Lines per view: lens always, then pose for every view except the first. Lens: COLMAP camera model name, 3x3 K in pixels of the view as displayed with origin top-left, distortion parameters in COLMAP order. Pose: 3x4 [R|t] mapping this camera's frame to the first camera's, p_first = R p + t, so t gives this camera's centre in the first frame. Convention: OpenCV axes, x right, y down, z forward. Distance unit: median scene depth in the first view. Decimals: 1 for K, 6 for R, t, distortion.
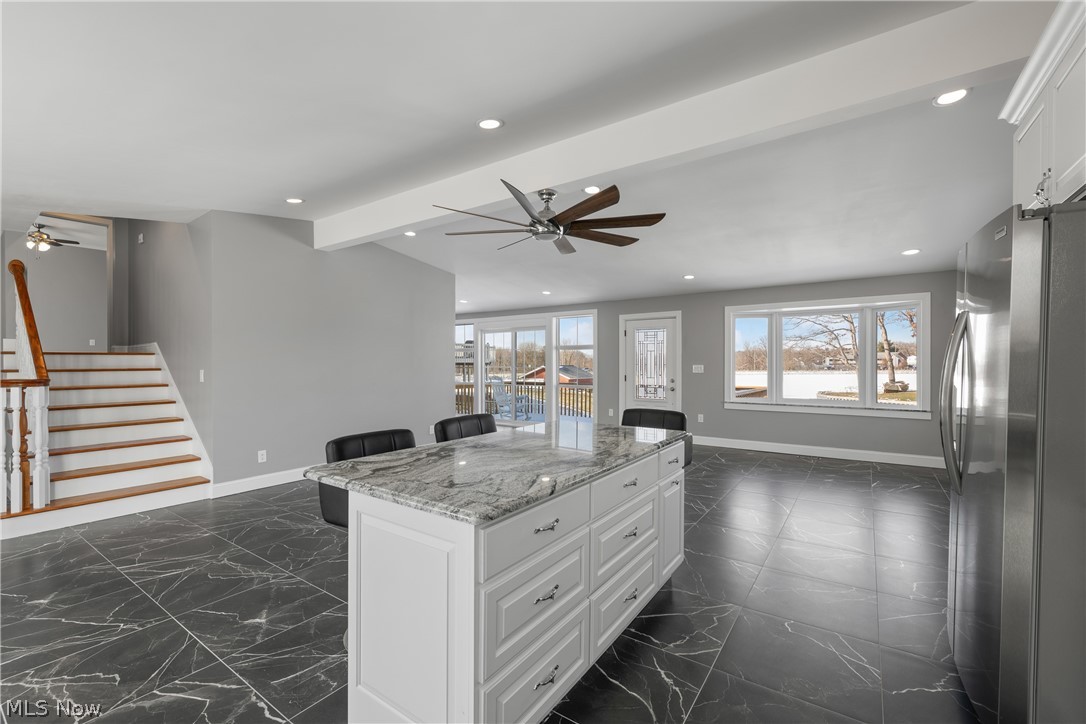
lens RADIAL K [[458.4, 0, 541.6], [0, 458.4, 363.3], [0, 0, 1]] dist [-0.001975, 0.000129]
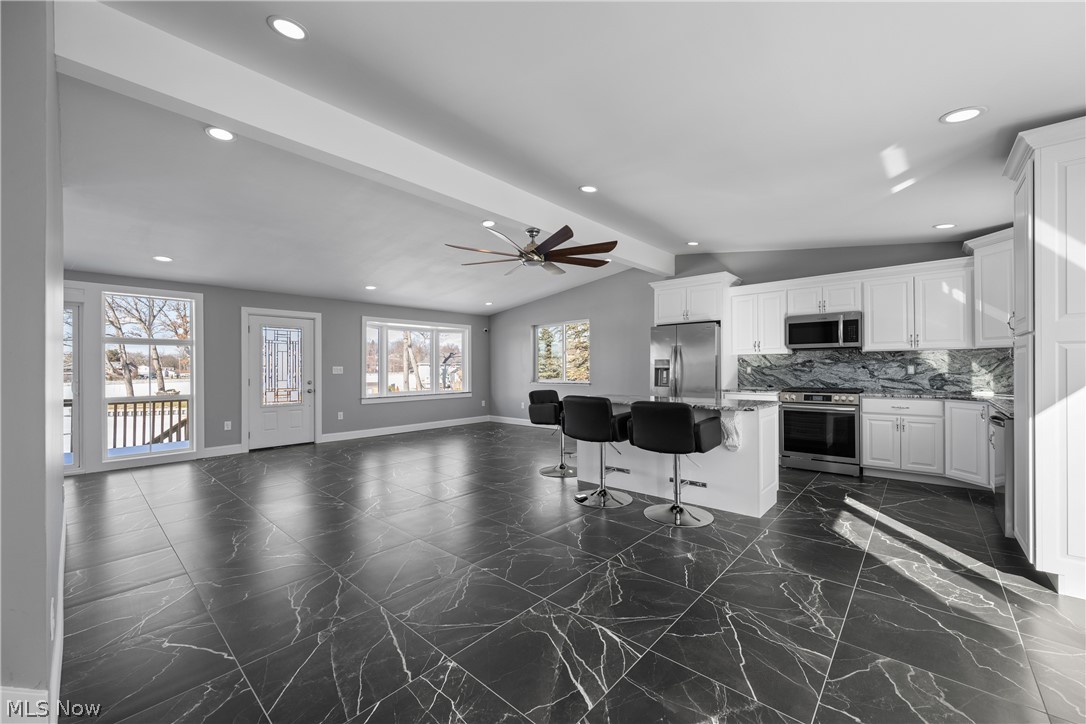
lens RADIAL K [[424.5, 0, 543.4], [0, 424.5, 366.3], [0, 0, 1]] dist [-0.002754, -0.000035]
pose [[0.122458, 0.005984, 0.992456, -1.219947], [0.009409, 0.999930, -0.007190, 0.031195], [-0.992429, 0.010218, 0.122393, 0.835517]]
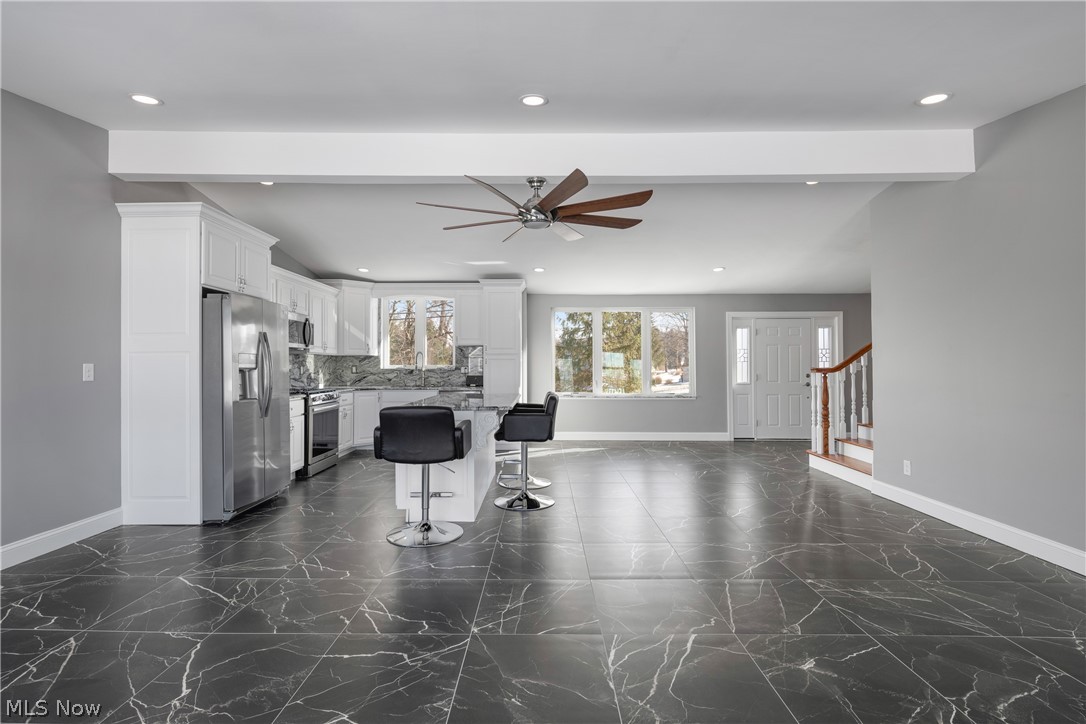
lens RADIAL K [[506.8, 0, 539.1], [0, 506.8, 358.0], [0, 0, 1]] dist [-0.001431, -0.000500]
pose [[-0.825599, -0.005617, -0.564230, 0.617603], [0.001588, 0.999923, -0.012277, 0.021810], [0.564255, -0.011032, -0.825527, 1.916354]]
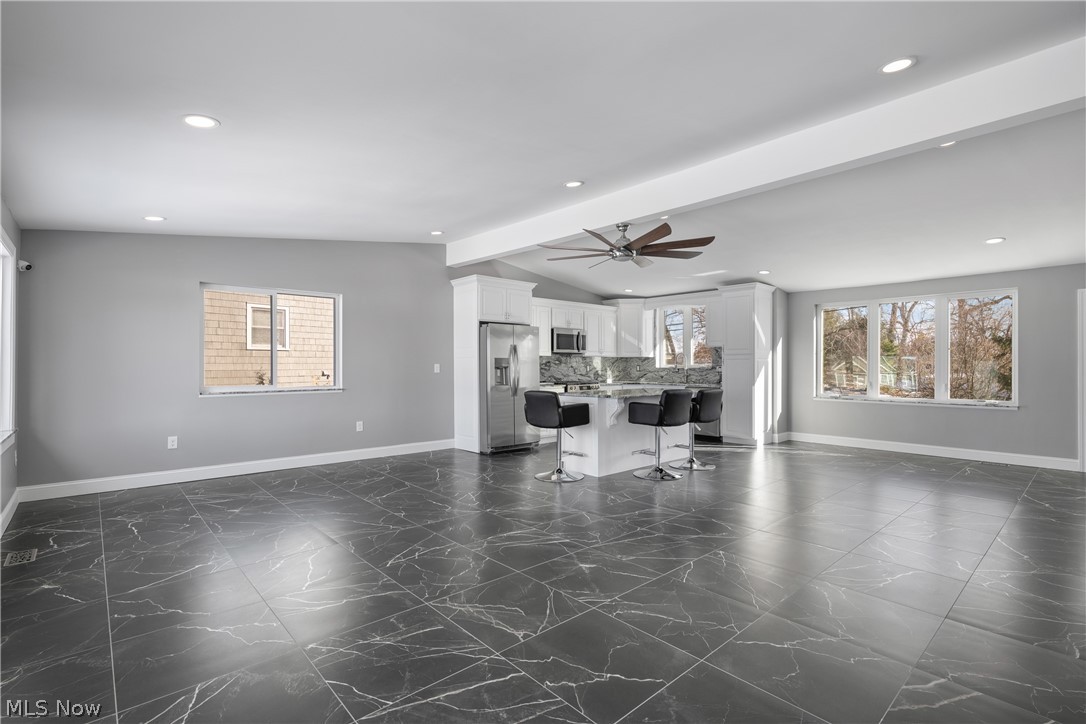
lens RADIAL K [[506.8, 0, 547.5], [0, 506.8, 359.3], [0, 0, 1]] dist [-0.001431, -0.000500]
pose [[-0.976424, 0.005083, 0.215801, -0.086780], [0.002656, 0.999930, -0.011533, 0.025626], [-0.215845, -0.010687, -0.976369, 2.467091]]
